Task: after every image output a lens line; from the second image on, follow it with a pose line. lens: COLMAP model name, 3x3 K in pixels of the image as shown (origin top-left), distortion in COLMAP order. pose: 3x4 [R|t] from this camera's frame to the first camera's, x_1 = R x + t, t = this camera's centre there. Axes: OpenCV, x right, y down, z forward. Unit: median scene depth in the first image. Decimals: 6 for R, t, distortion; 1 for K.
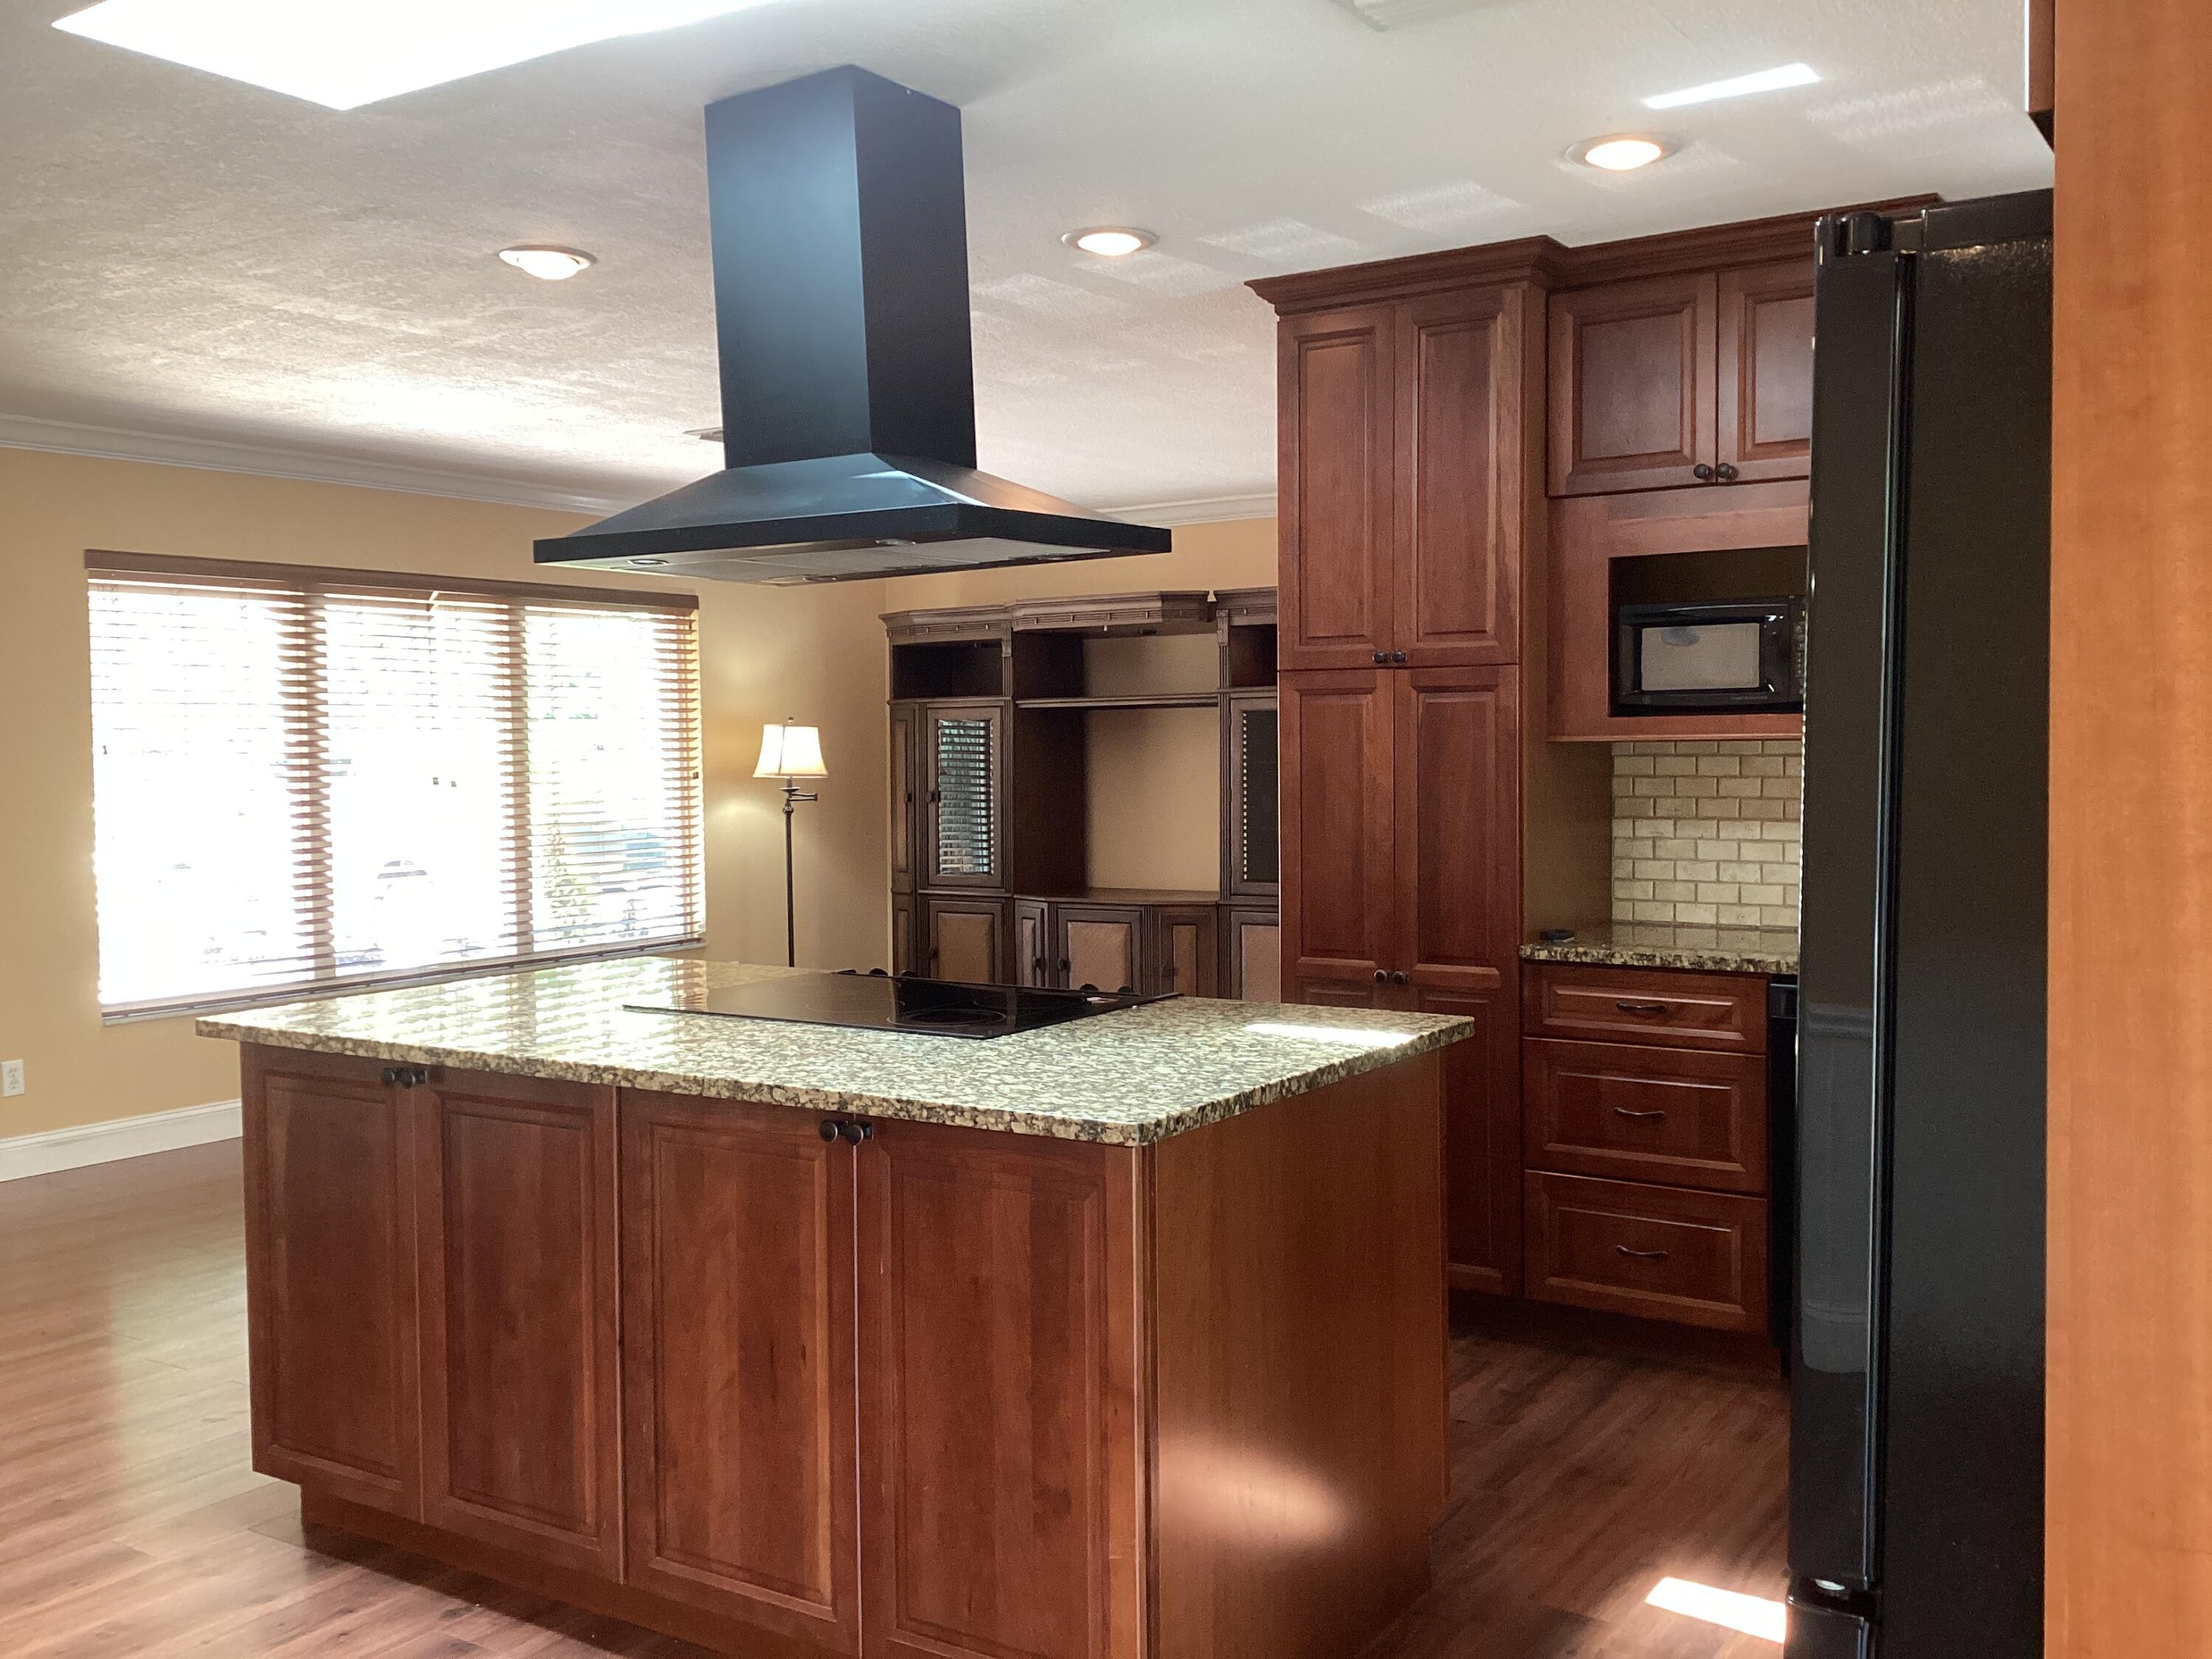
lens RADIAL K [[1994.7, 0, 1115.8], [0, 1994.7, 827.4], [0, 0, 1]] dist [0.120900, -0.221813]
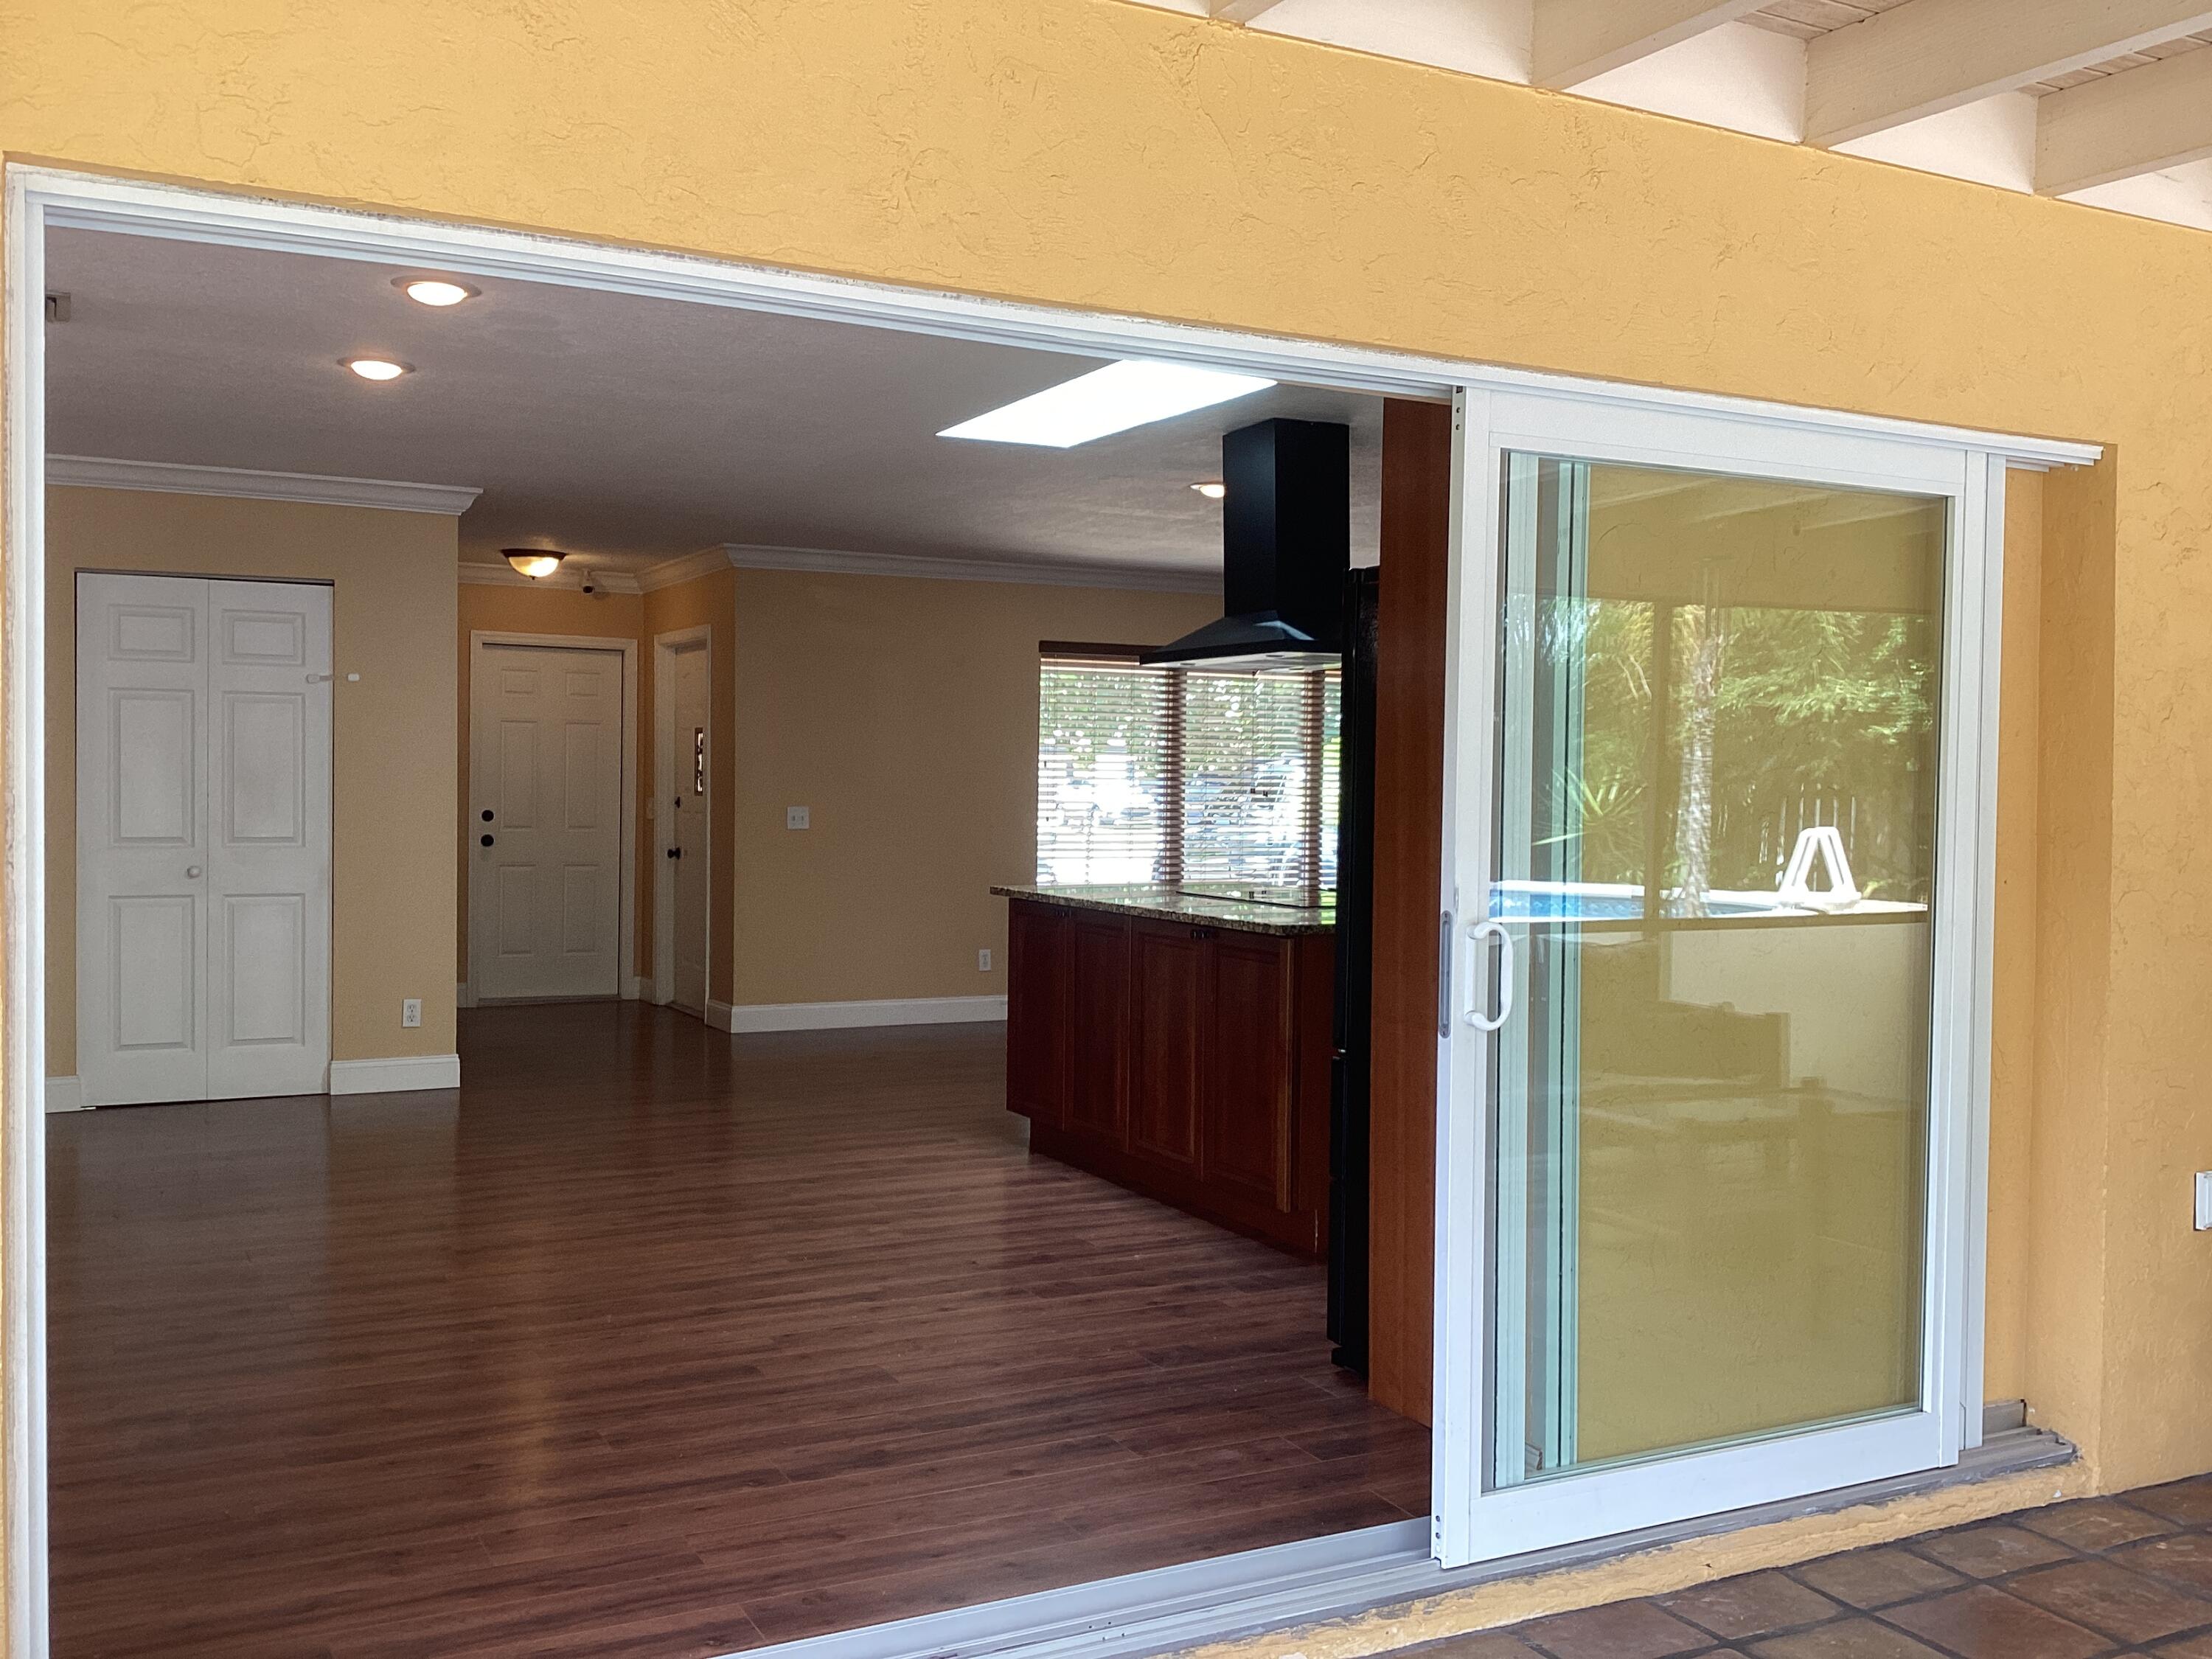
lens RADIAL K [[2034.4, 0, 1108.5], [0, 2034.4, 832.3], [0, 0, 1]] dist [0.122652, -0.242266]
pose [[0.871853, 0.032100, -0.488715, 0.271563], [-0.039837, 0.999191, -0.005439, 0.018647], [0.488145, 0.024211, 0.872427, -0.312874]]
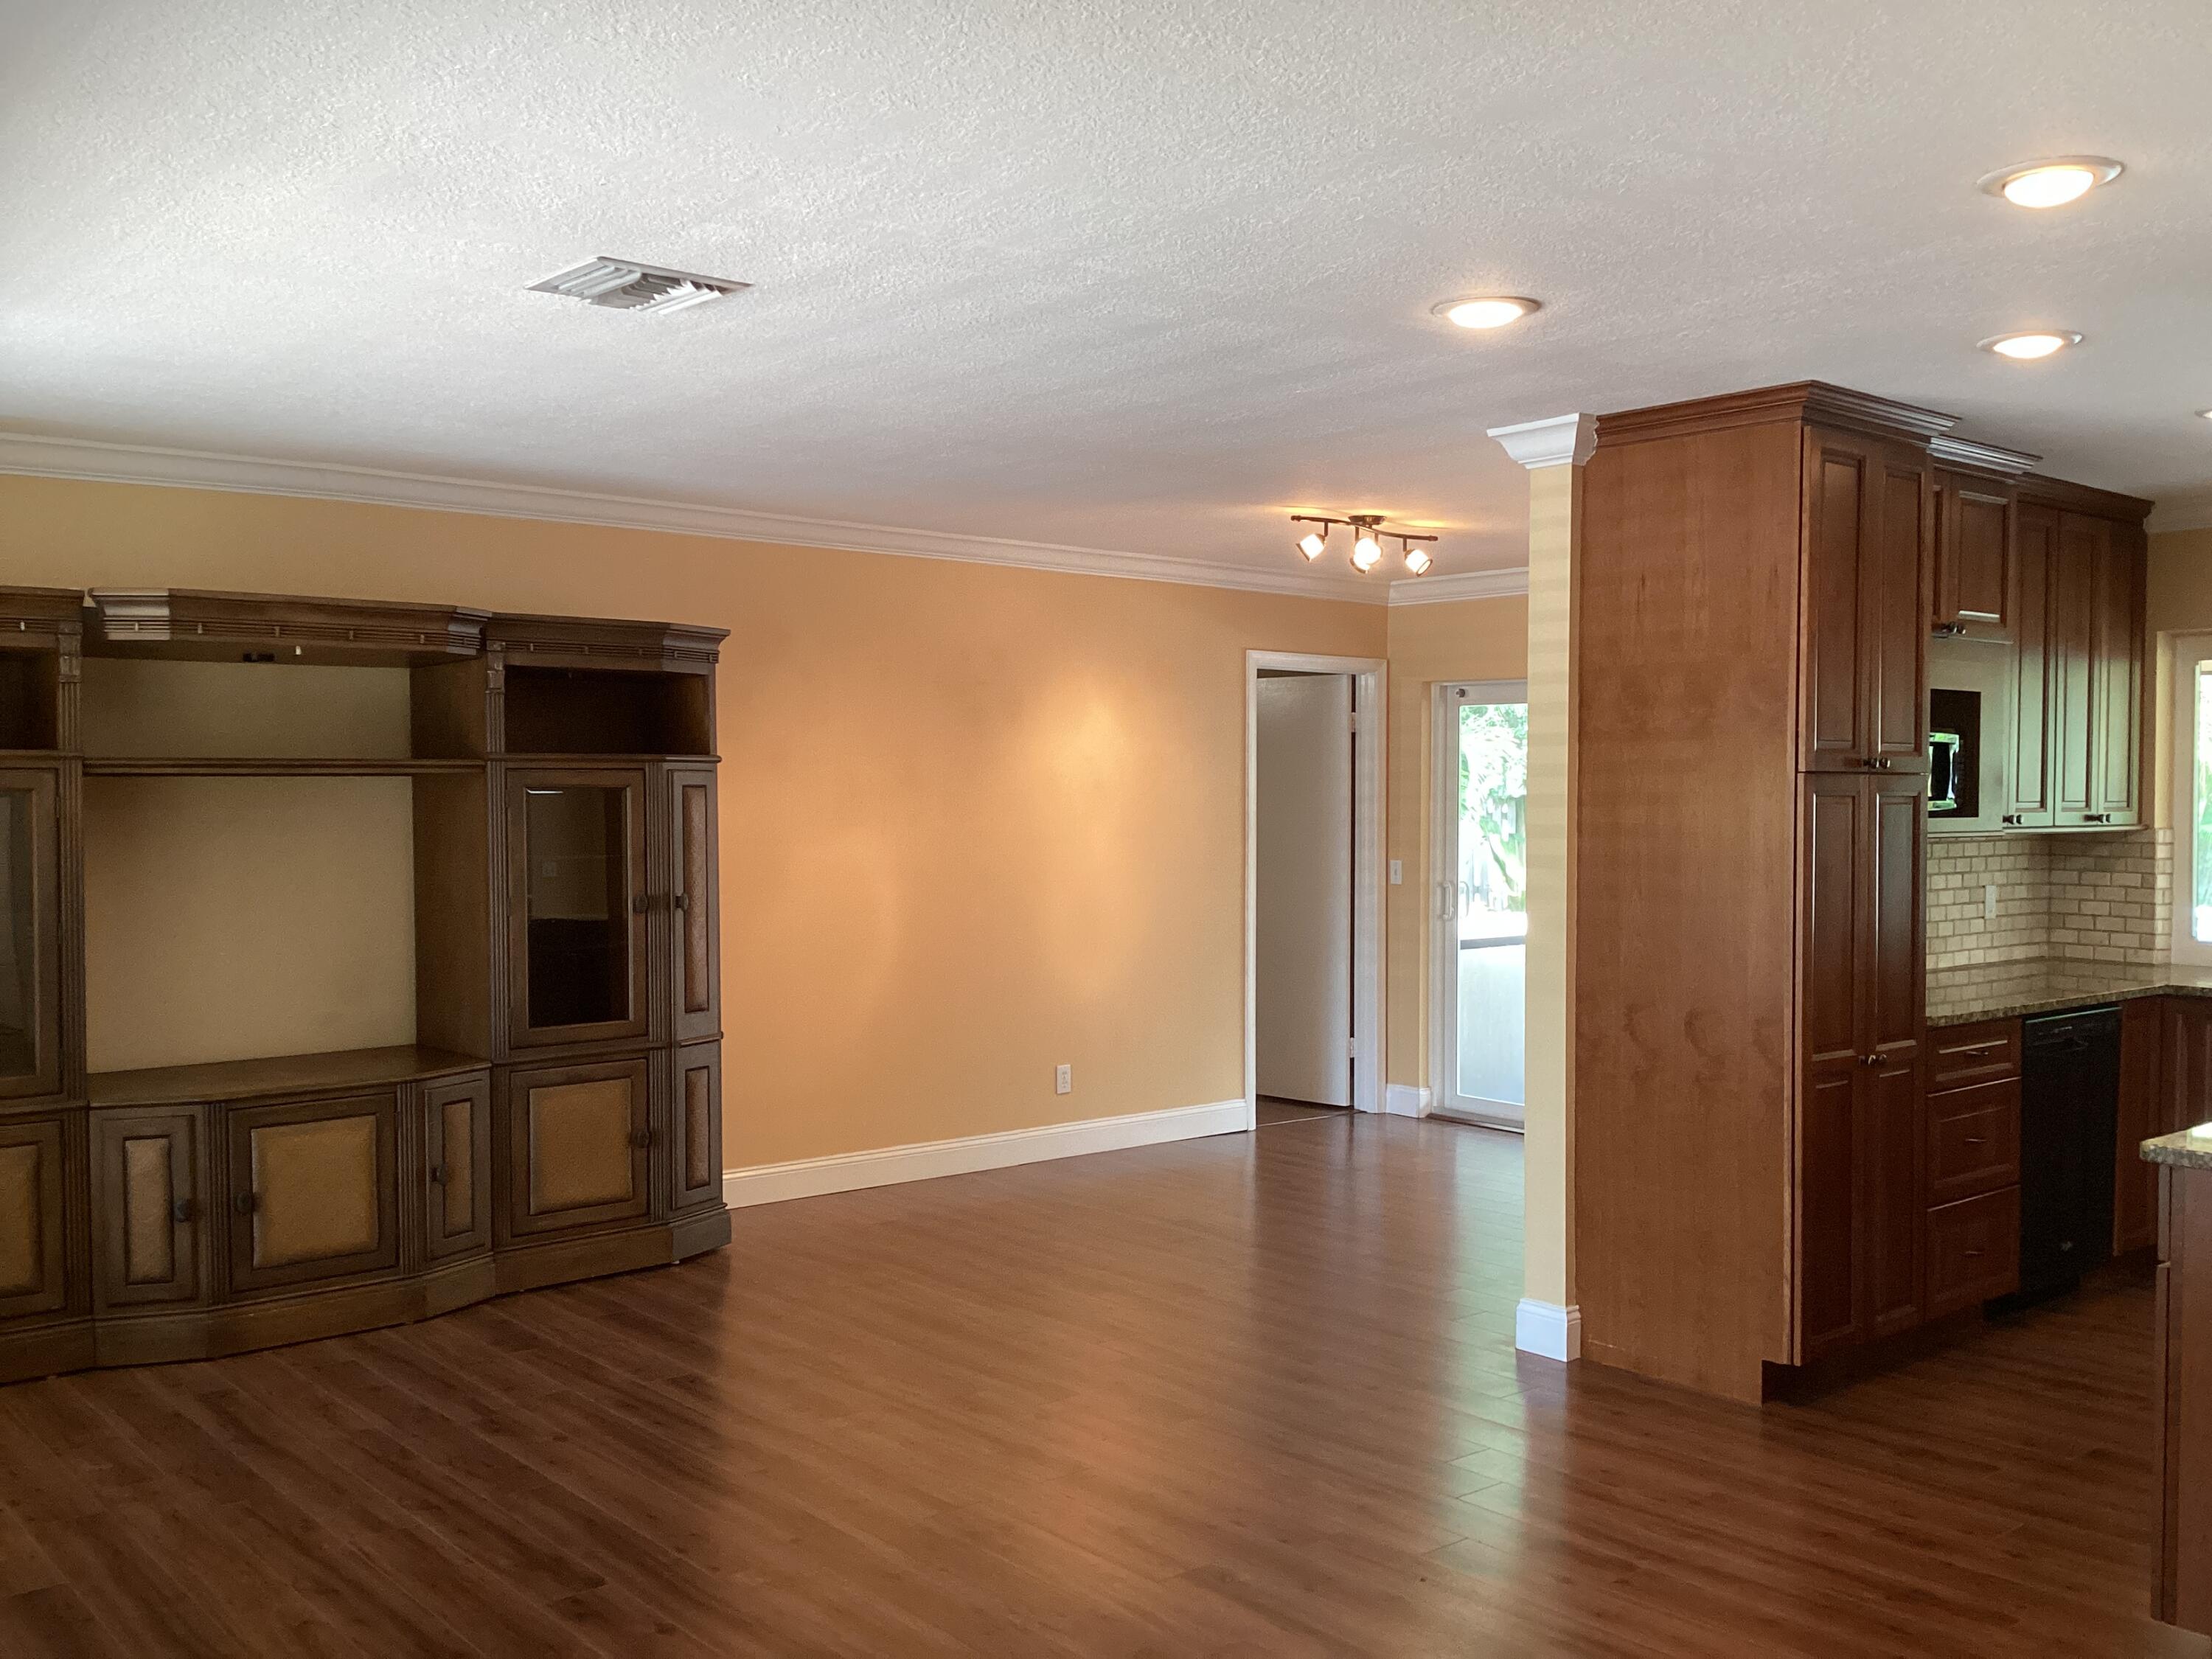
lens RADIAL K [[1994.7, 0, 1115.8], [0, 1994.7, 827.4], [0, 0, 1]] dist [0.120900, -0.221813]
pose [[0.288137, -0.008980, 0.957547, -0.554970], [0.038043, 0.999274, -0.002076, -0.034621], [-0.956833, 0.037026, 0.288270, 0.595351]]
